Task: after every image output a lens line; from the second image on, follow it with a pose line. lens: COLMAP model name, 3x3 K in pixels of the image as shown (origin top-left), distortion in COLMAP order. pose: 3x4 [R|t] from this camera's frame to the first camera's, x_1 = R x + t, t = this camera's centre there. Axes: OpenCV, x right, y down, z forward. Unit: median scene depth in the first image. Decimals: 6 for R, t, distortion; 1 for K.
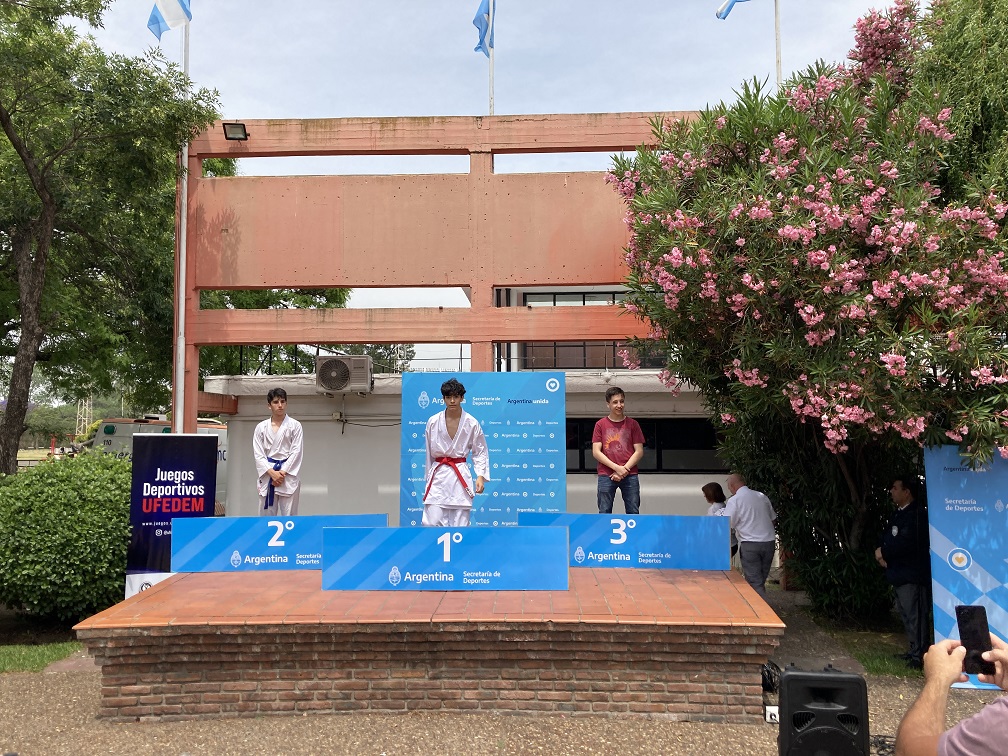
lens RADIAL K [[822.2, 0, 527.3], [0, 822.2, 375.6], [0, 0, 1]] dist [0.031179, 0.000458]
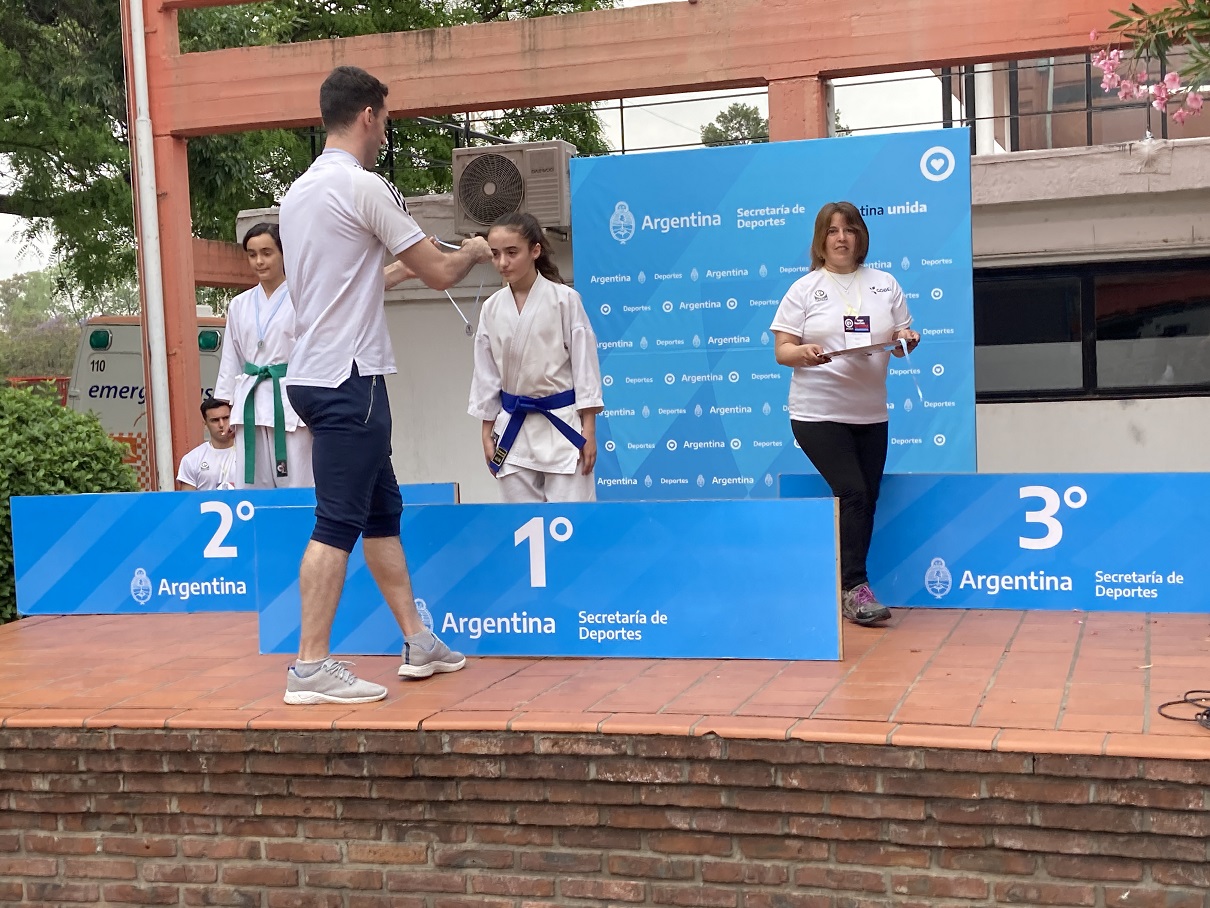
lens RADIAL K [[1772.8, 0, 605.0], [0, 1772.8, 454.0], [0, 0, 1]] dist [0.236918, -0.740368]
pose [[0.959670, -0.021759, -0.280287, 0.198520], [0.057101, 0.991305, 0.118550, 0.066417], [0.275270, -0.129773, 0.952568, 0.209514]]
